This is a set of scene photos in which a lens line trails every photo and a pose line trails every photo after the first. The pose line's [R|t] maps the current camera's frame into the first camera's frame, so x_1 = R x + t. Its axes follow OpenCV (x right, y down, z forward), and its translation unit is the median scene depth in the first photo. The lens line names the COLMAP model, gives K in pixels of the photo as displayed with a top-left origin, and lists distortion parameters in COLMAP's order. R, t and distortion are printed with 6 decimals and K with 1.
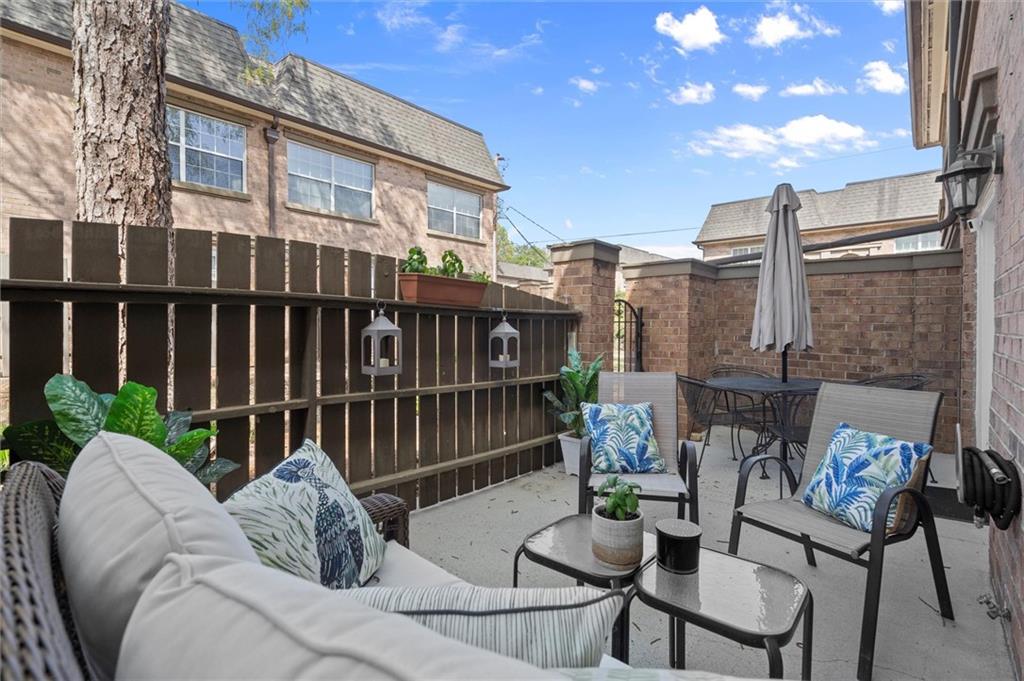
lens RADIAL K [[475.5, 0, 512.5], [0, 475.5, 338.0], [0, 0, 1]] dist [-0.008052, 0.002635]
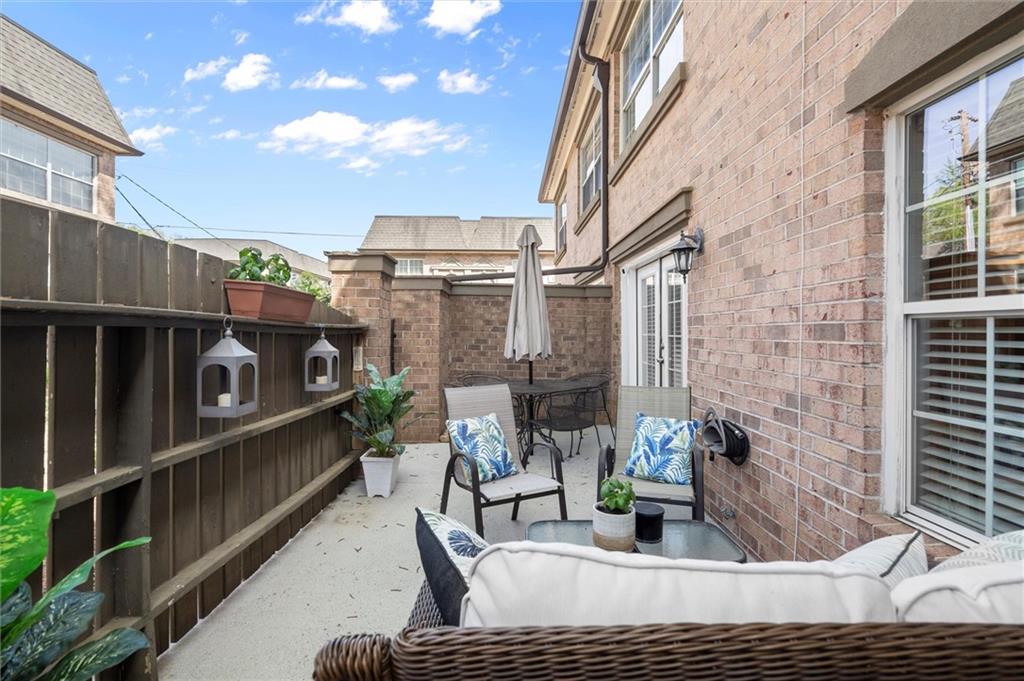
lens RADIAL K [[475.5, 0, 507.5], [0, 475.5, 336.8], [0, 0, 1]] dist [-0.008052, 0.002635]
pose [[0.753006, -0.005885, 0.657988, -0.269928], [0.010999, 0.999933, -0.003644, -0.024749], [-0.657922, 0.009981, 0.753020, 0.089031]]
